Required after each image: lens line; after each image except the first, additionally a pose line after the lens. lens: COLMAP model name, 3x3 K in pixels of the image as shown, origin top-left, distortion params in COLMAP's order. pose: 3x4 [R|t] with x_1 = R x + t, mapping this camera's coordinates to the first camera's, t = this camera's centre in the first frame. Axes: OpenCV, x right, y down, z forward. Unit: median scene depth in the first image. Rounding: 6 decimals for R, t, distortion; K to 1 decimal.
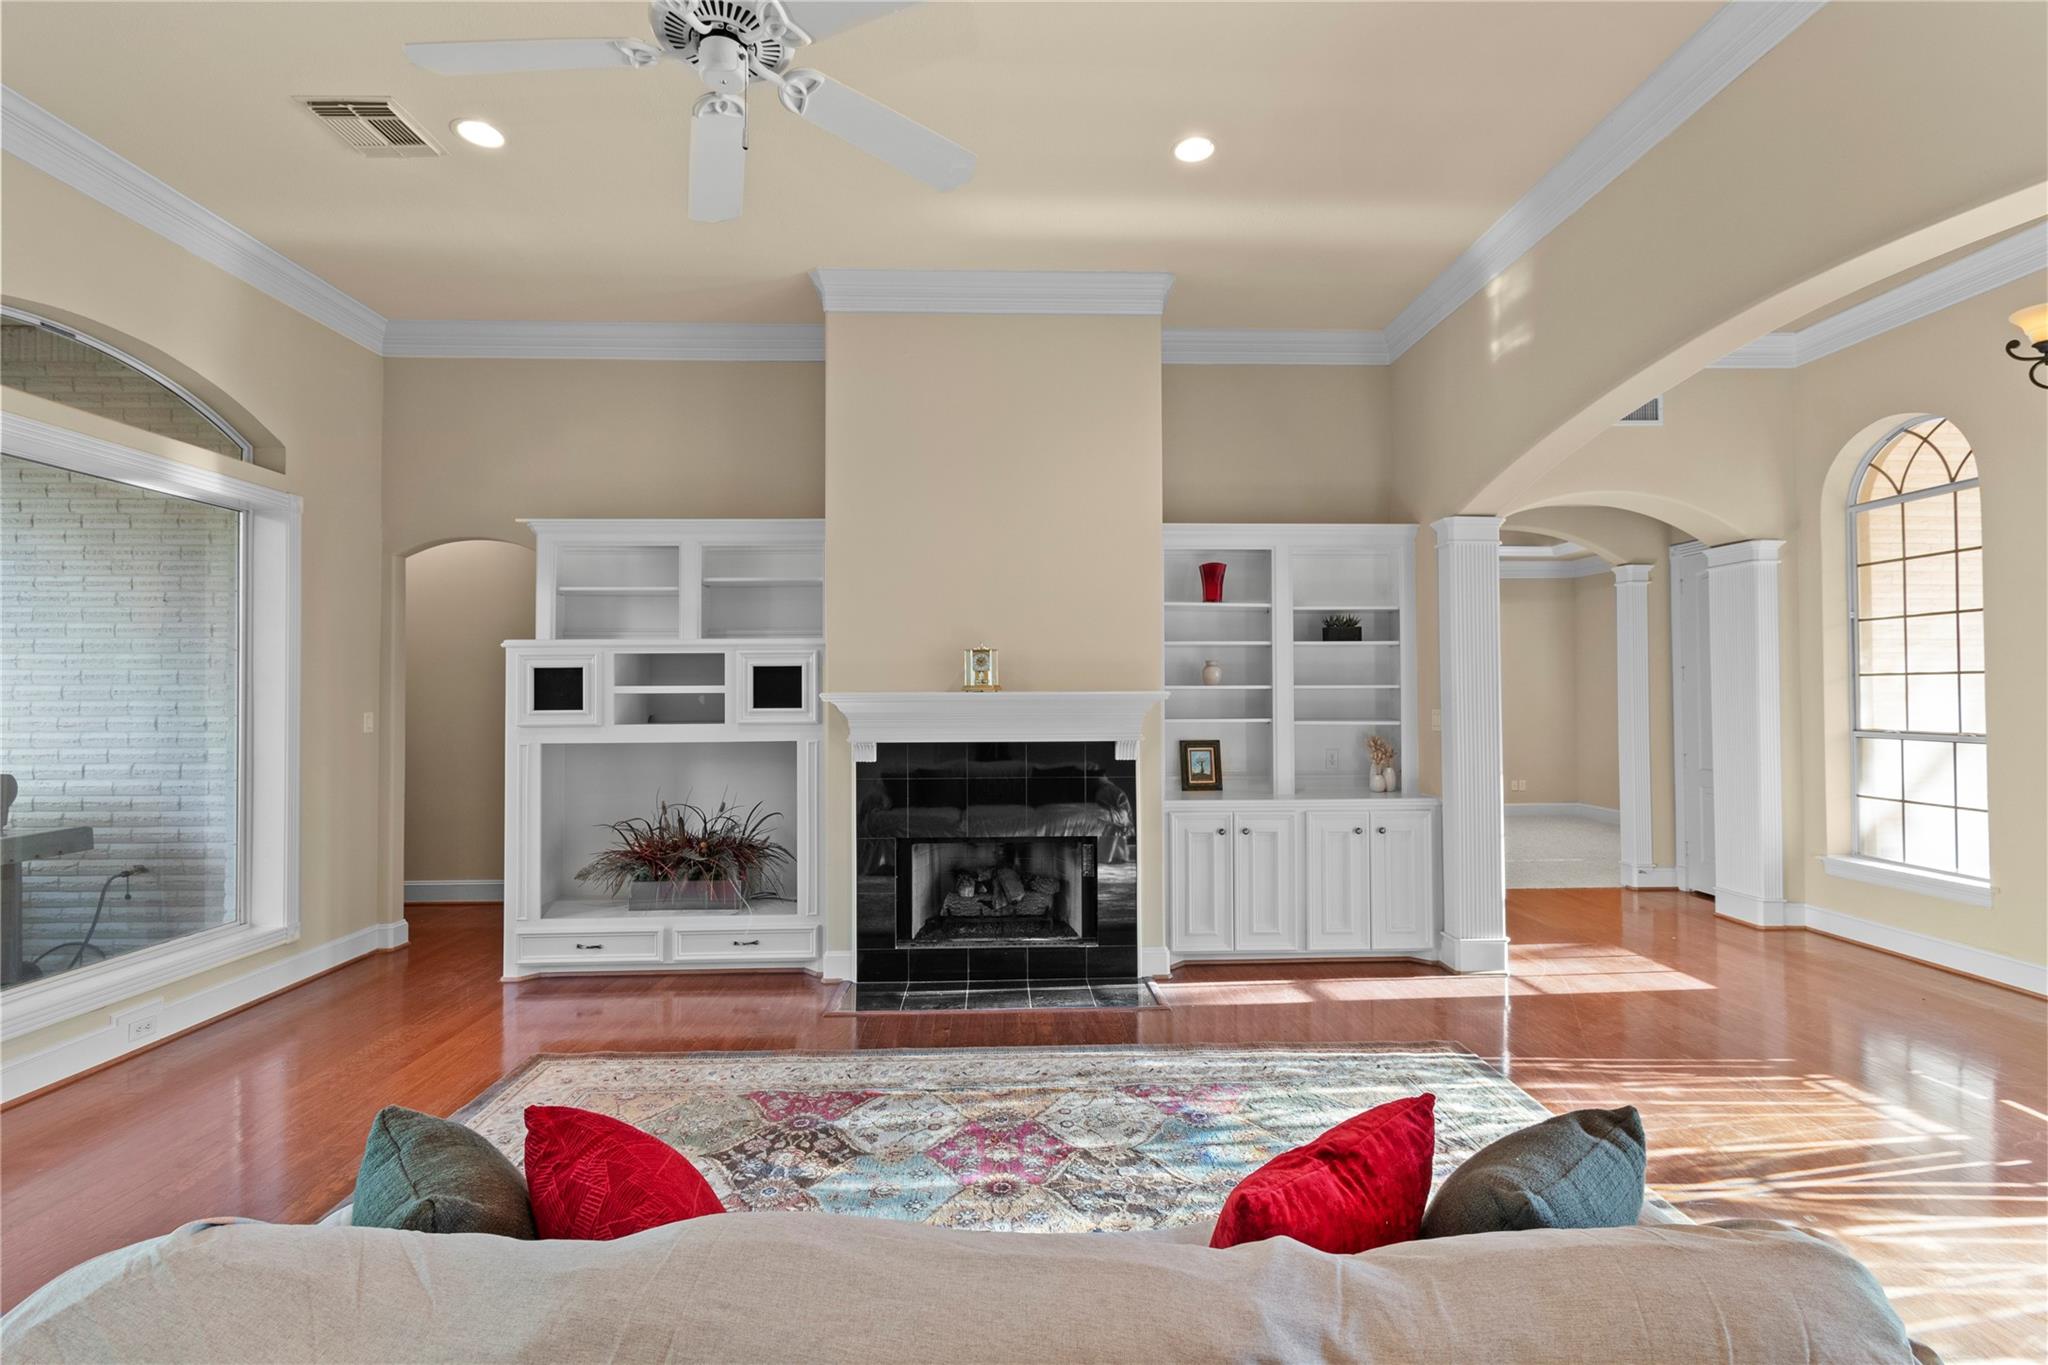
lens RADIAL K [[904.0, 0, 1012.1], [0, 904.0, 687.1], [0, 0, 1]] dist [0.004496, 0.000191]
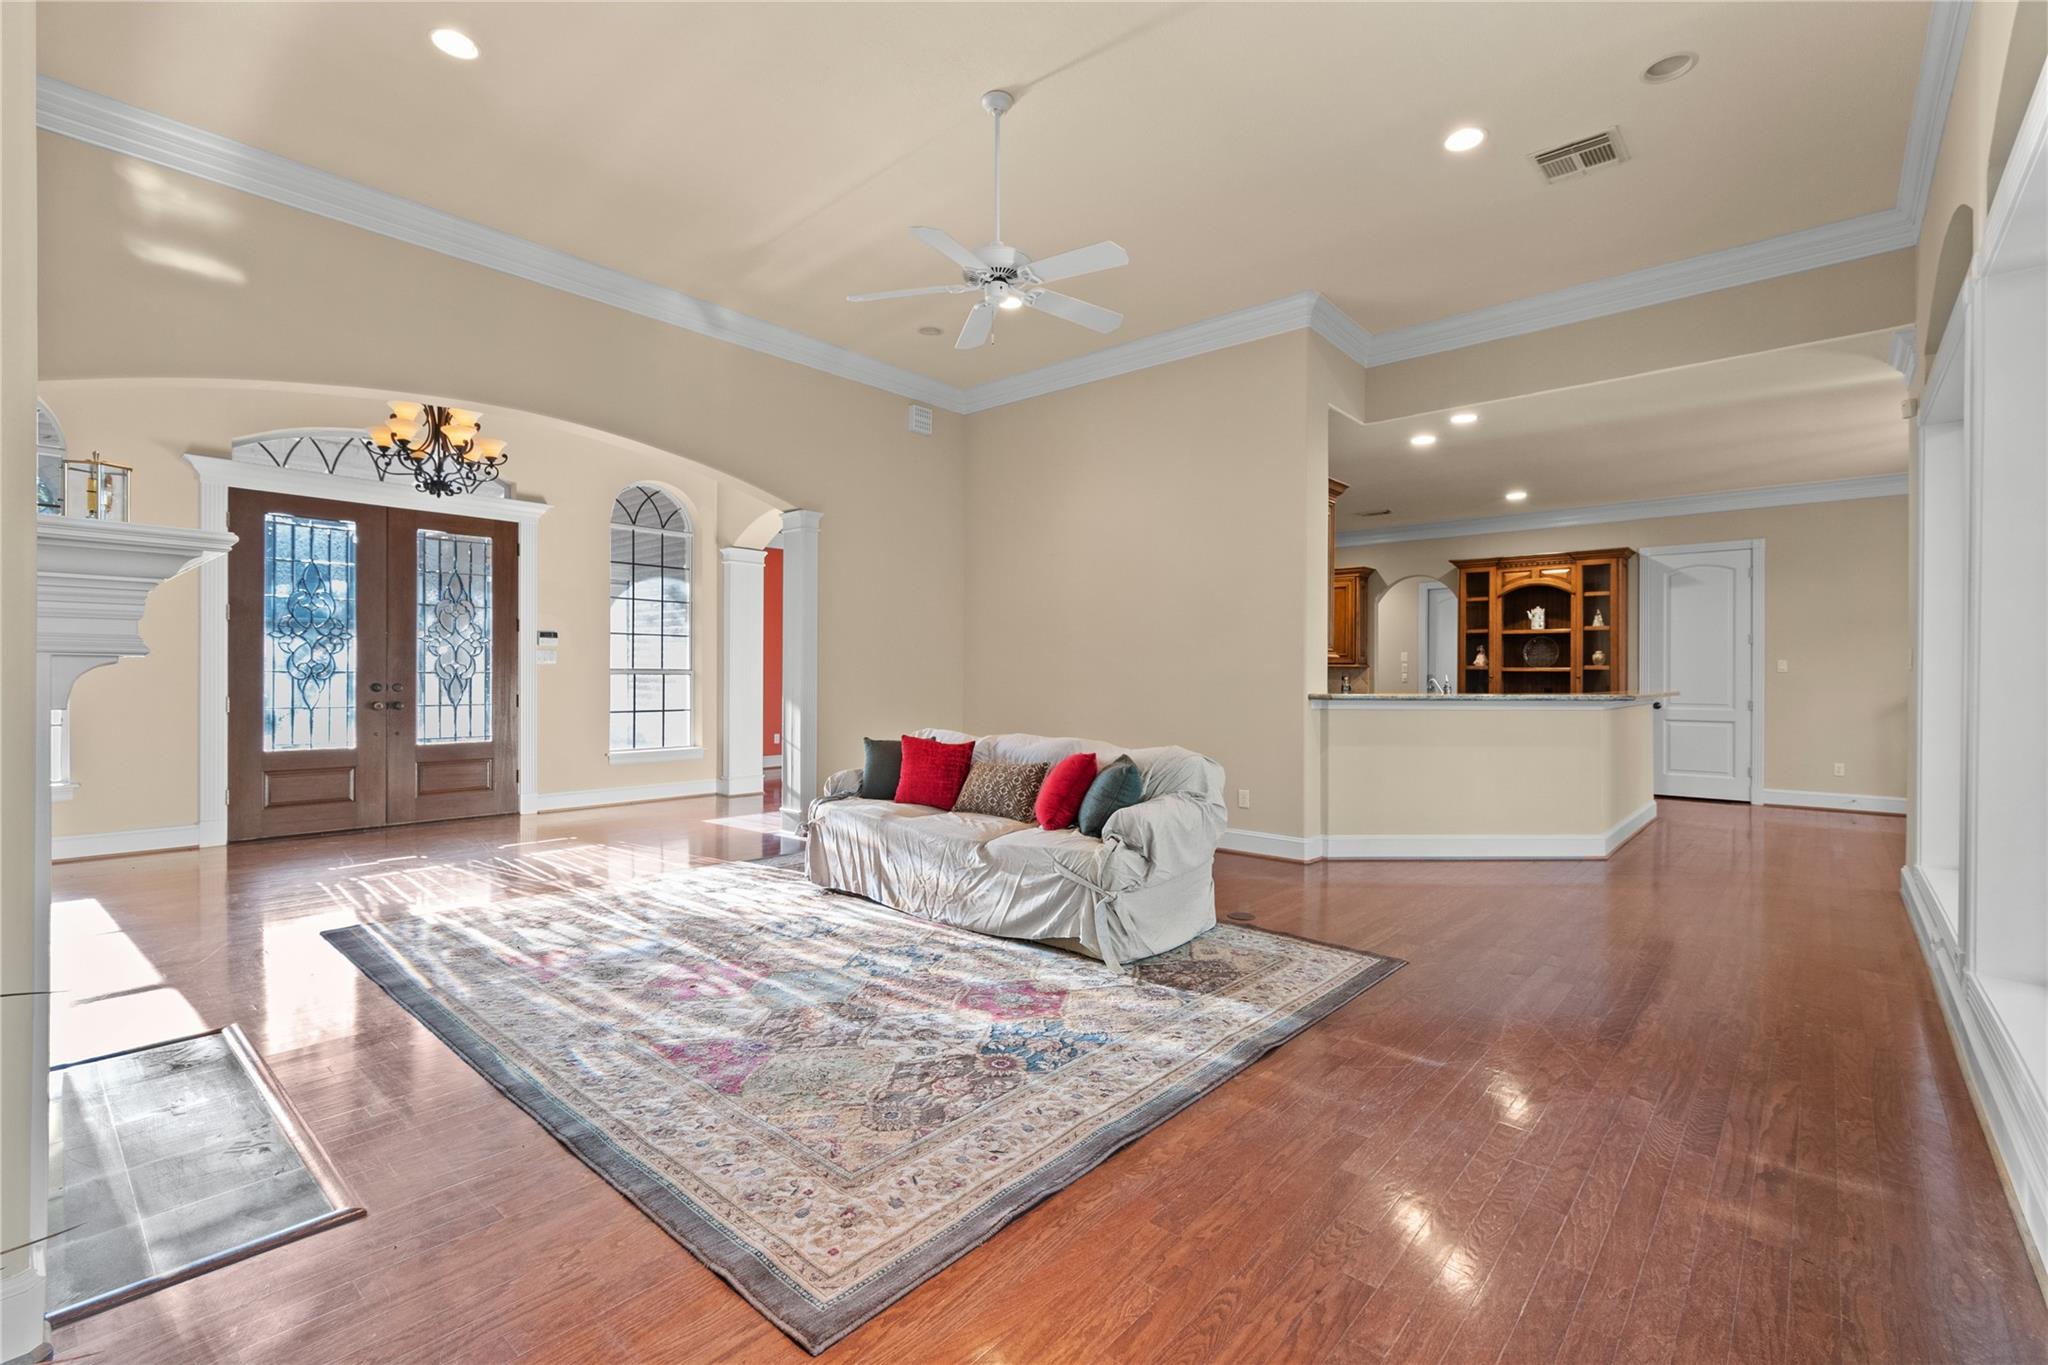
lens RADIAL K [[904.0, 0, 1016.4], [0, 904.0, 673.8], [0, 0, 1]] dist [0.004496, 0.000191]
pose [[-0.729663, 0.000666, 0.683807, -0.687986], [-0.007900, 0.999925, -0.009404, 0.064259], [-0.683762, -0.012264, -0.729602, 0.964443]]
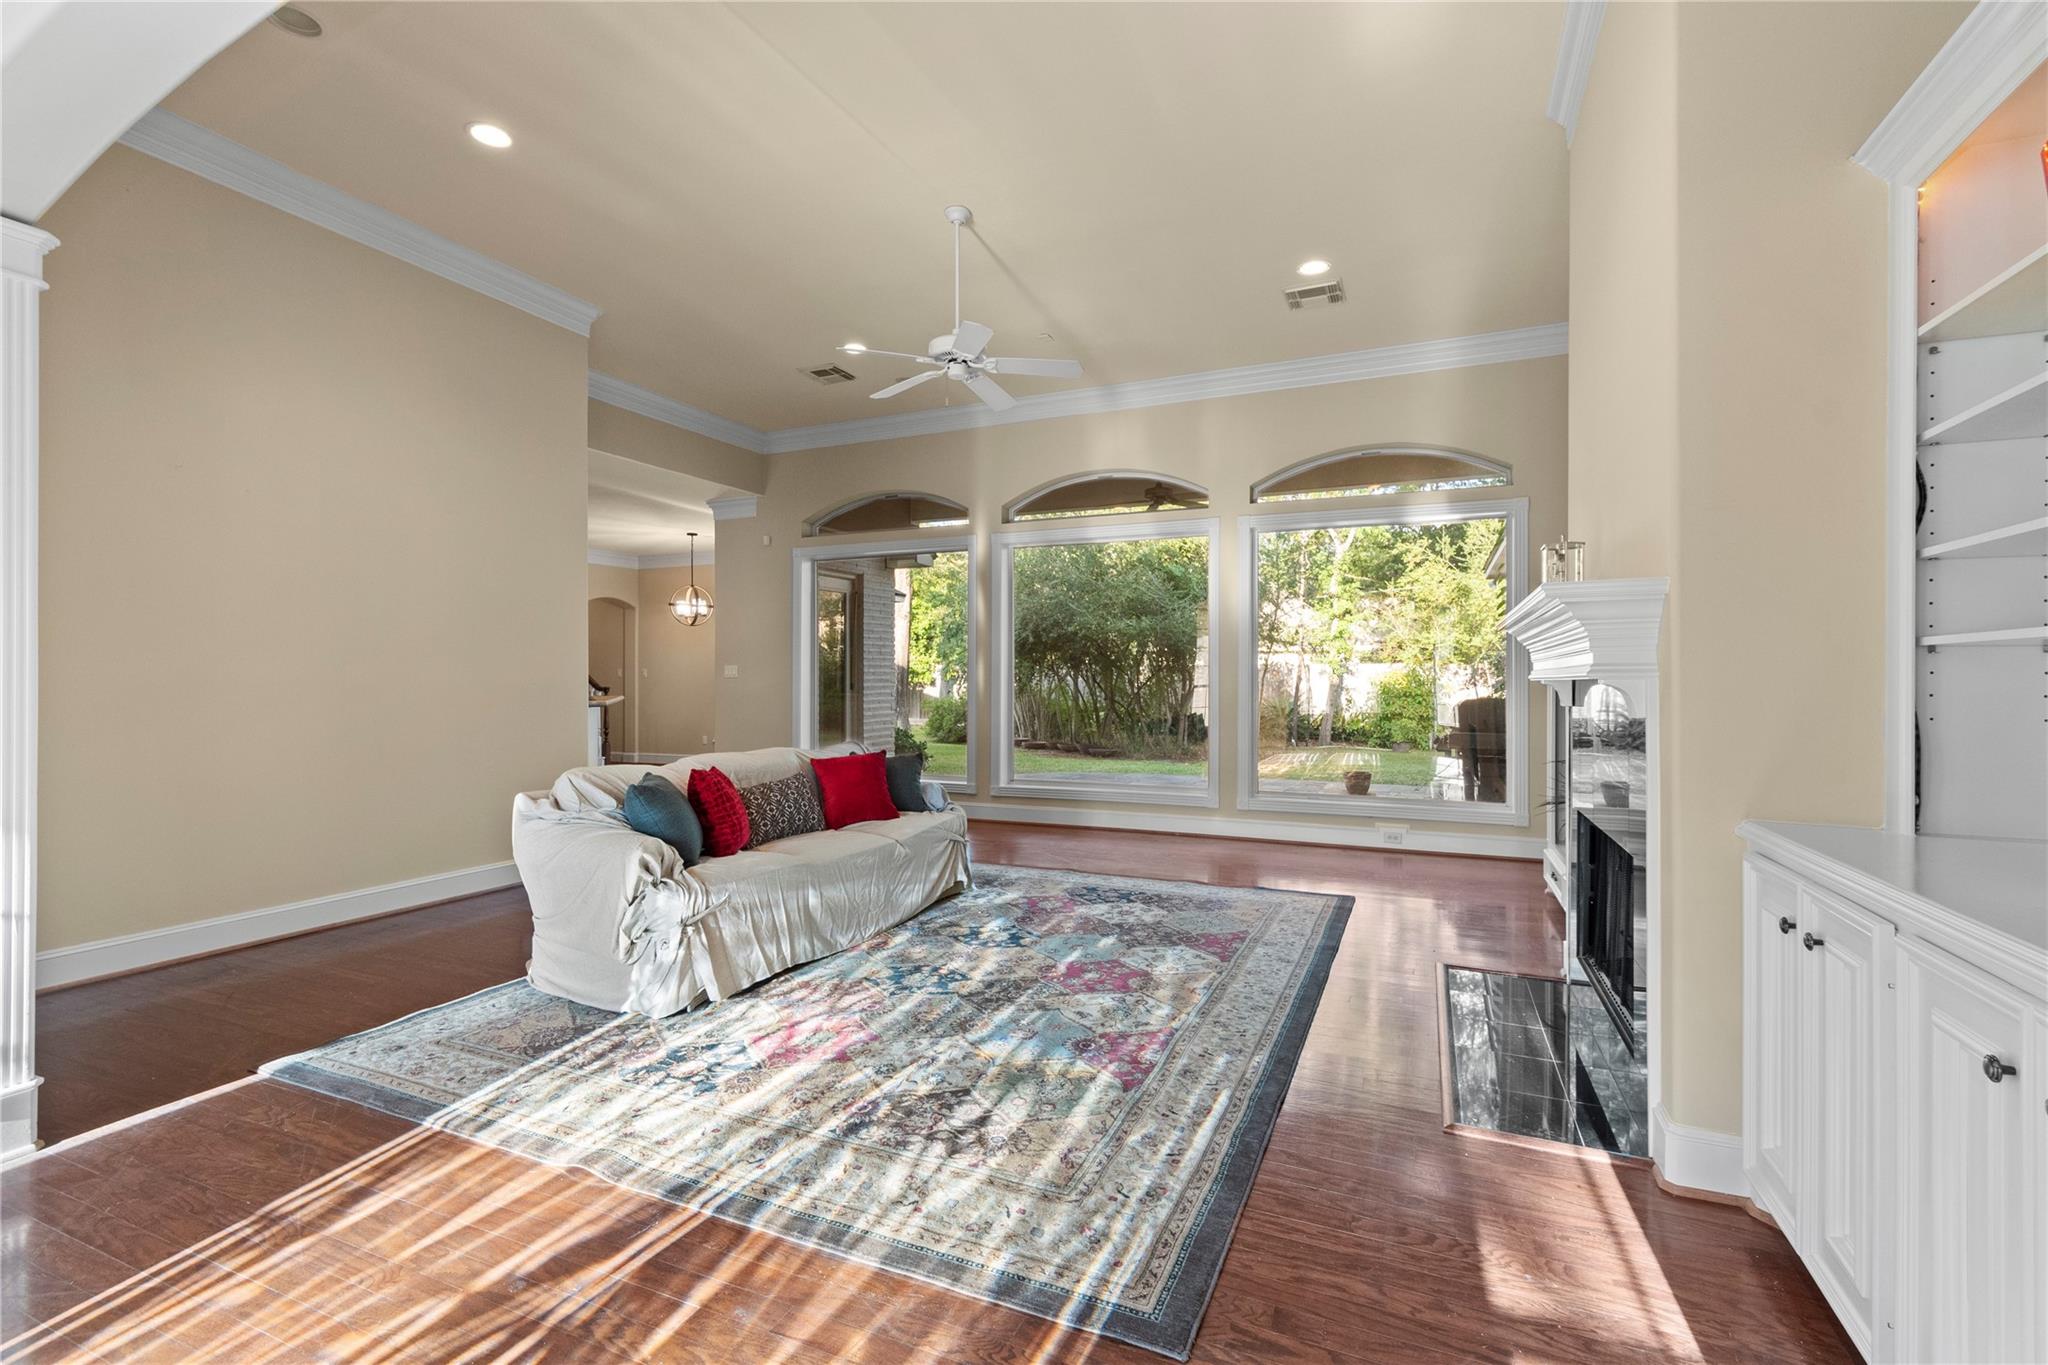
lens RADIAL K [[904.0, 0, 1036.0], [0, 904.0, 675.3], [0, 0, 1]] dist [0.004496, 0.000191]
pose [[-0.420952, -0.000285, -0.907083, 0.712411], [0.009856, 0.999939, -0.004888, 0.053682], [0.907029, -0.010998, -0.420924, 0.878126]]
